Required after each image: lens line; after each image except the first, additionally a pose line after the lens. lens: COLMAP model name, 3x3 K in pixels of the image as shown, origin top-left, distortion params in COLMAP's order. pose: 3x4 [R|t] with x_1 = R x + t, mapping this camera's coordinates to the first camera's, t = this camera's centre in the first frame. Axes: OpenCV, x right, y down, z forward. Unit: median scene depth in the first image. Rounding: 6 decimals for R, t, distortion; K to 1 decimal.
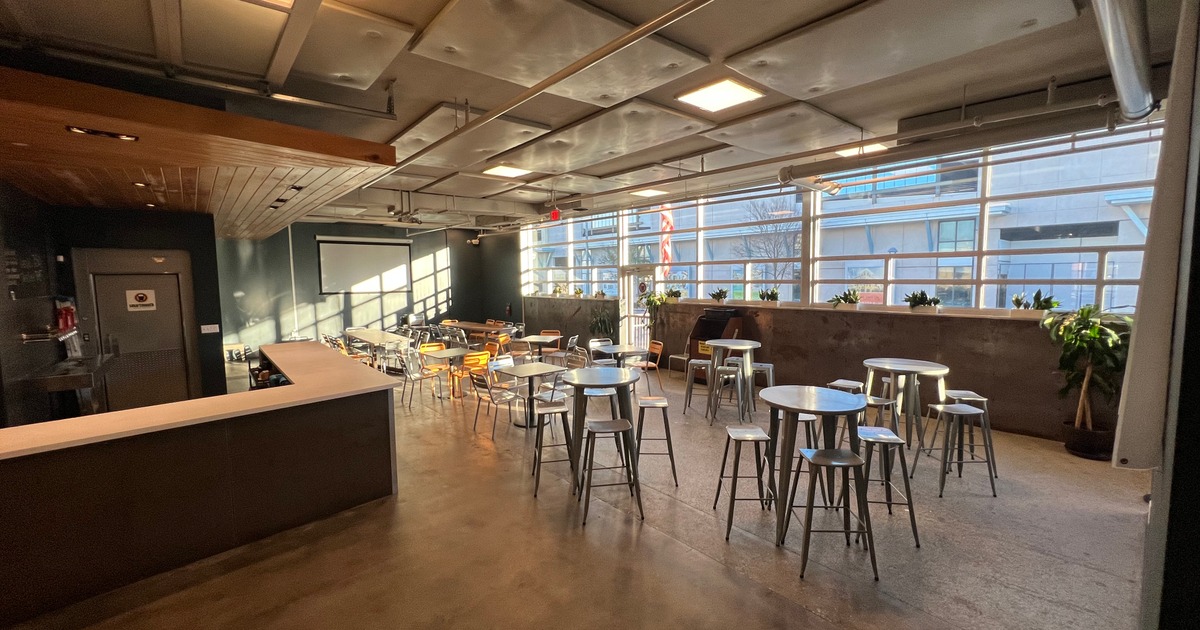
lens RADIAL K [[476.0, 0, 608.3], [0, 476.0, 317.3], [0, 0, 1]] dist [0.000856, 0.001403]
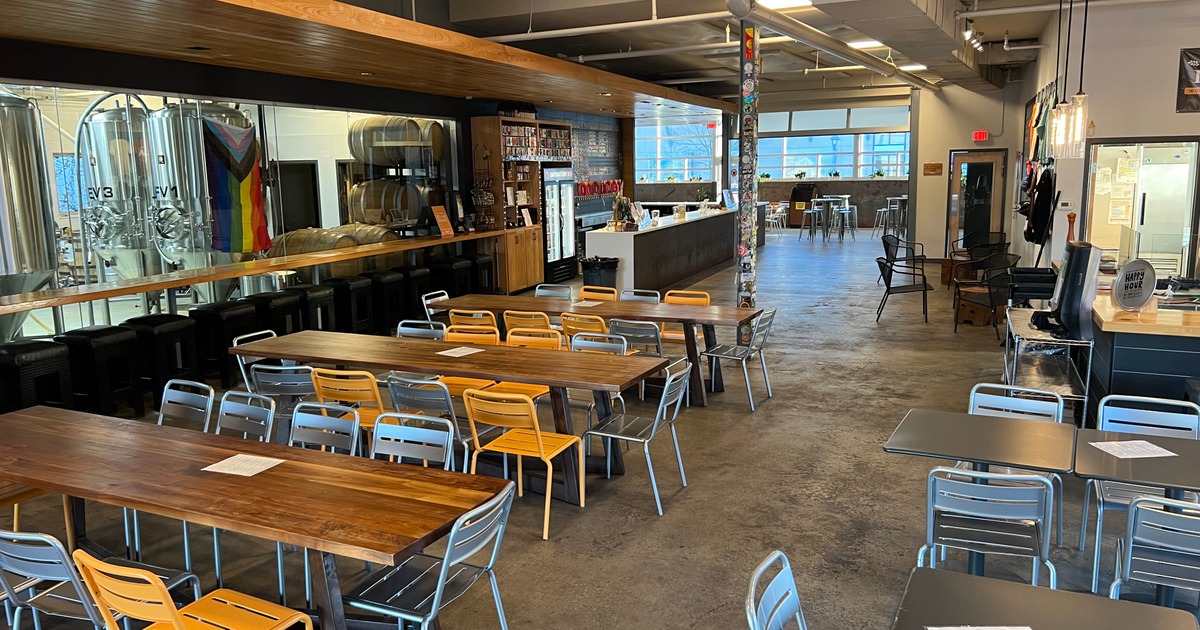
lens RADIAL K [[894.6, 0, 601.9], [0, 894.6, 316.7], [0, 0, 1]] dist [0.059091, -0.054065]
pose [[0.927735, -0.069435, 0.366724, -1.777670], [0.040773, 0.995517, 0.085344, 0.167227], [-0.371005, -0.064224, 0.926407, -1.871880]]
